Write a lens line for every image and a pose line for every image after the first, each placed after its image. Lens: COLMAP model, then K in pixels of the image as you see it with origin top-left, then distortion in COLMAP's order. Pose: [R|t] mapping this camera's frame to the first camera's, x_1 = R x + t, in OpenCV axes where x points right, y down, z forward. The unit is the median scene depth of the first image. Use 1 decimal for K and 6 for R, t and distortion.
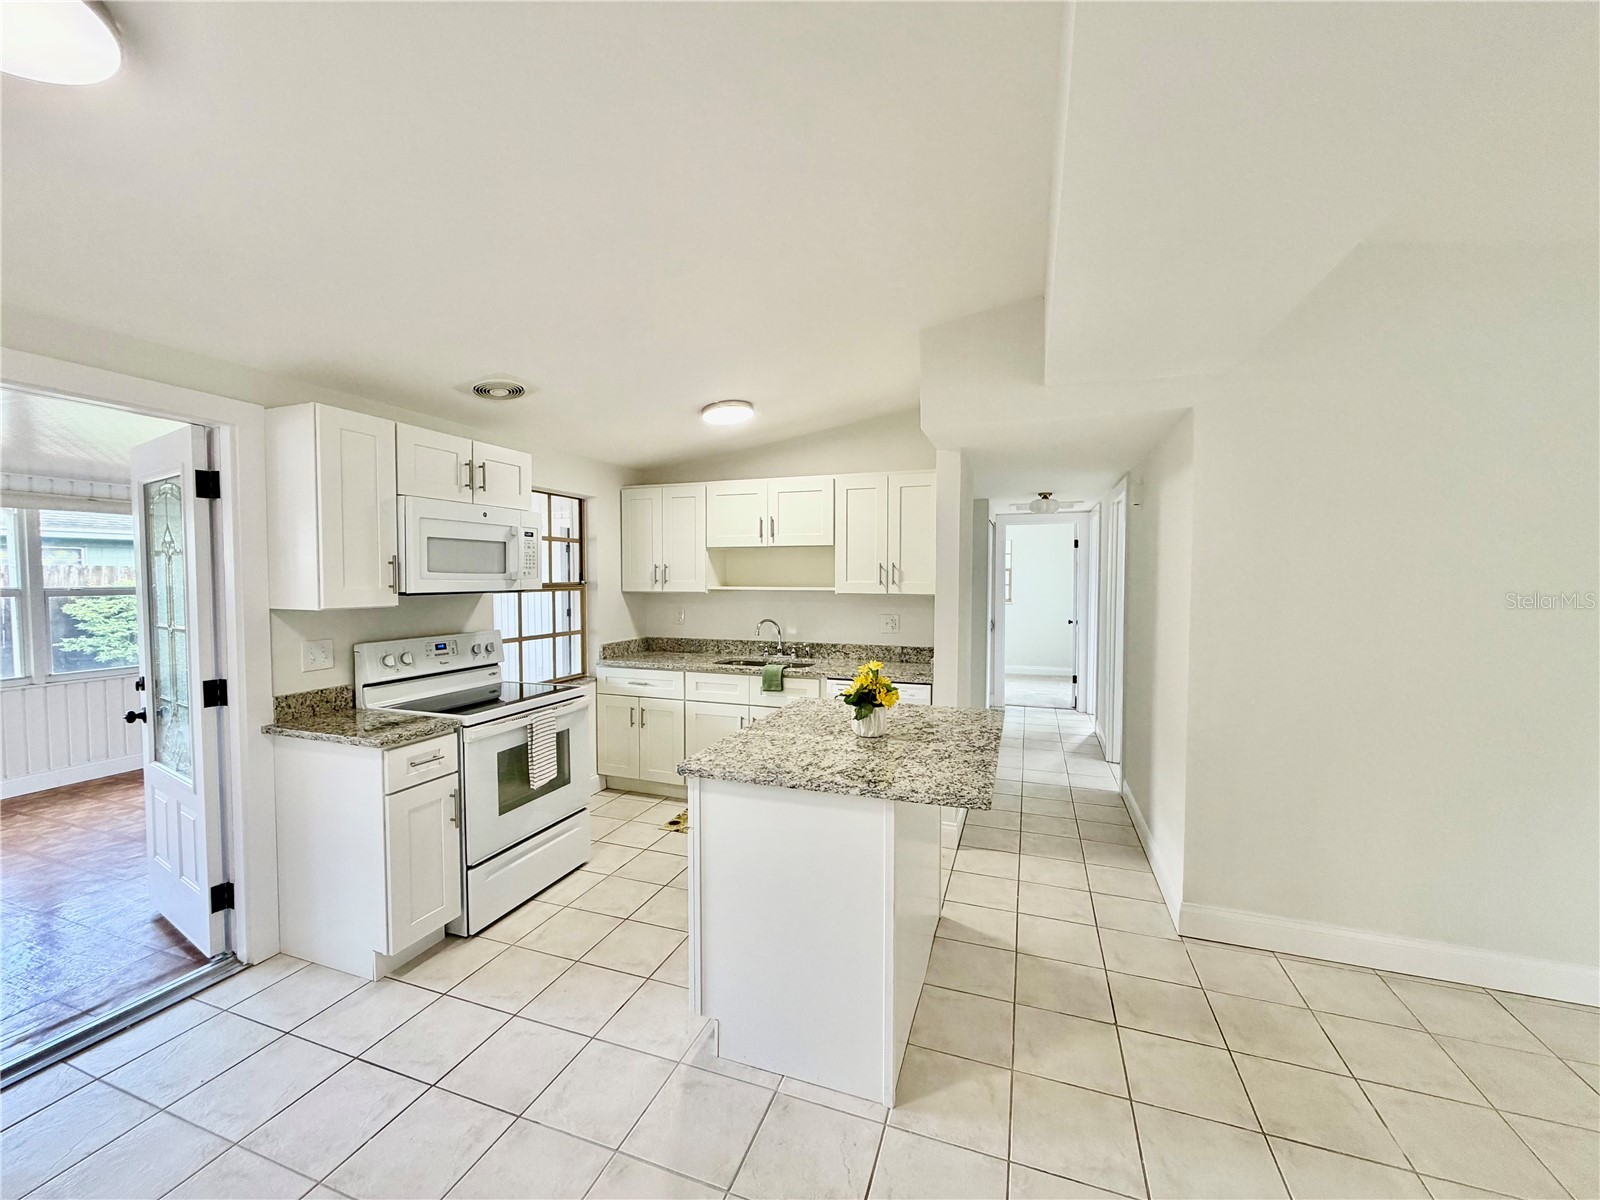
lens RADIAL K [[638.3, 0, 796.5], [0, 638.3, 599.6], [0, 0, 1]] dist [0.000019, 0.000337]
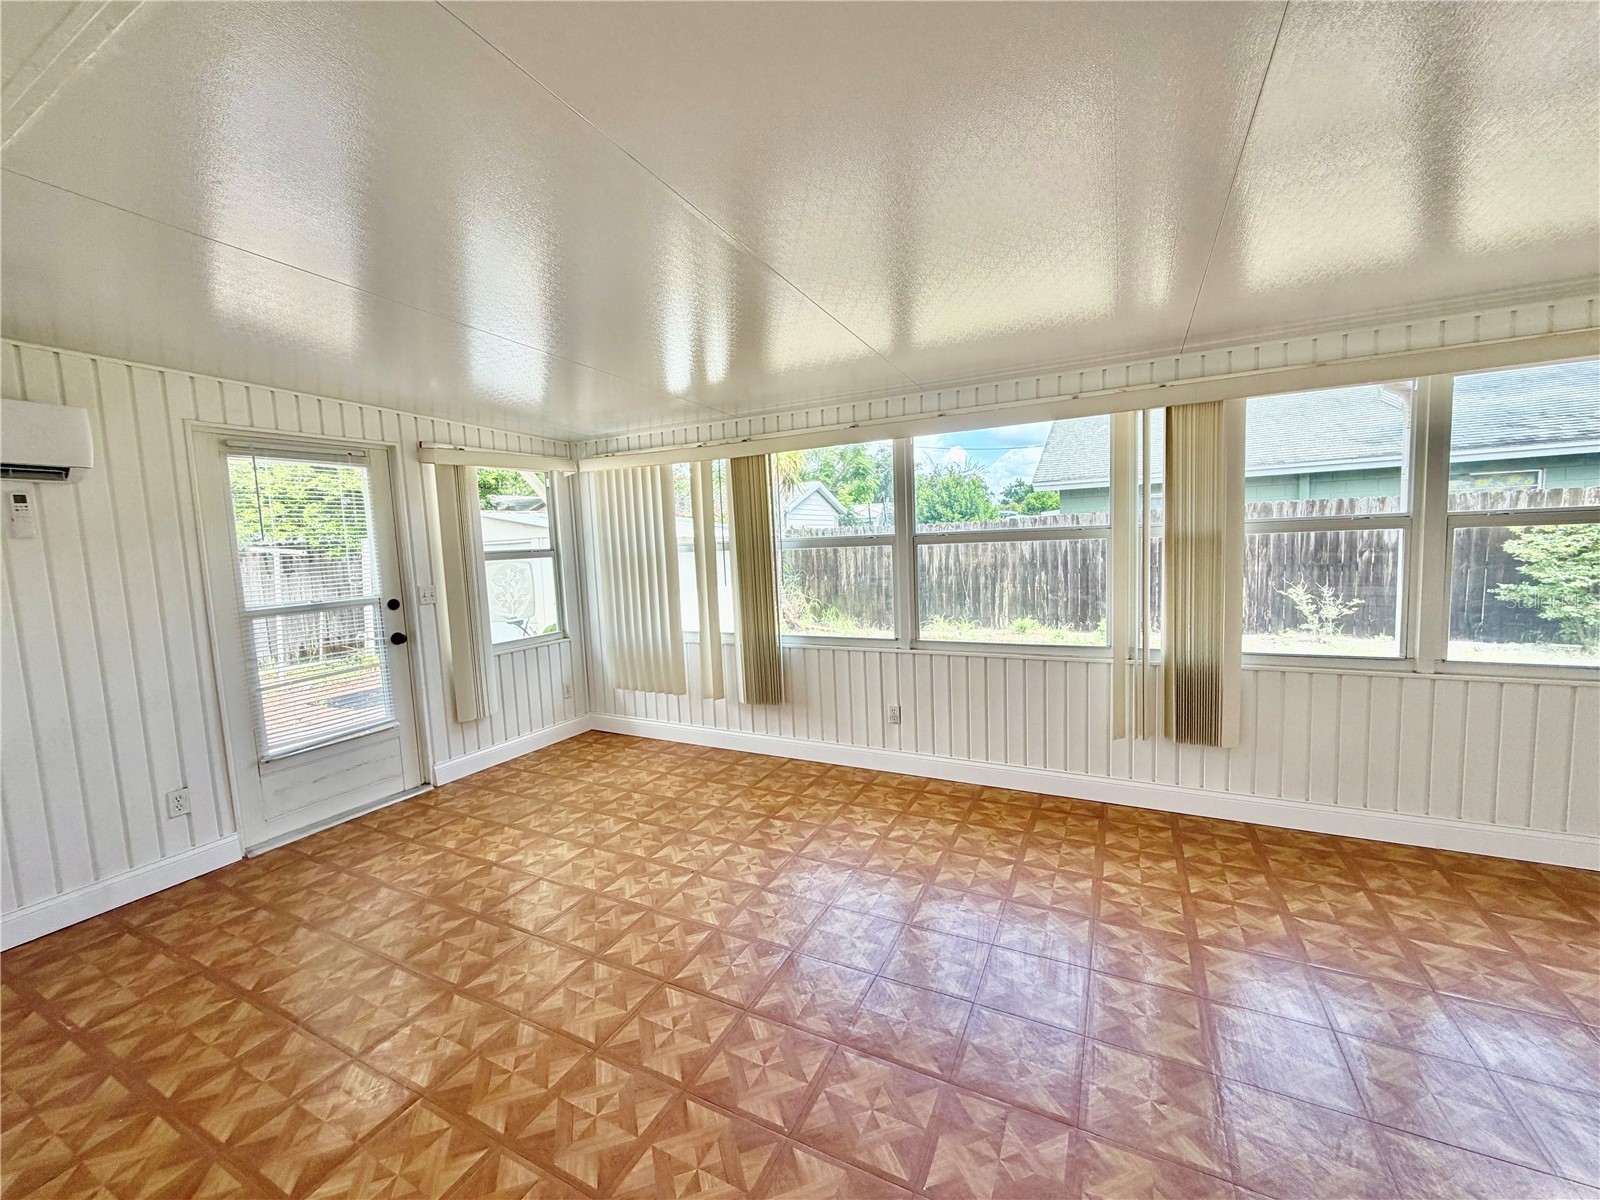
lens RADIAL K [[638.3, 0, 796.5], [0, 638.3, 599.6], [0, 0, 1]] dist [0.000019, 0.000337]
pose [[-0.129369, 0.095509, -0.986986, -0.604930], [0.002629, 0.995380, 0.095977, 0.004346], [0.991593, 0.009822, -0.129022, 0.569228]]
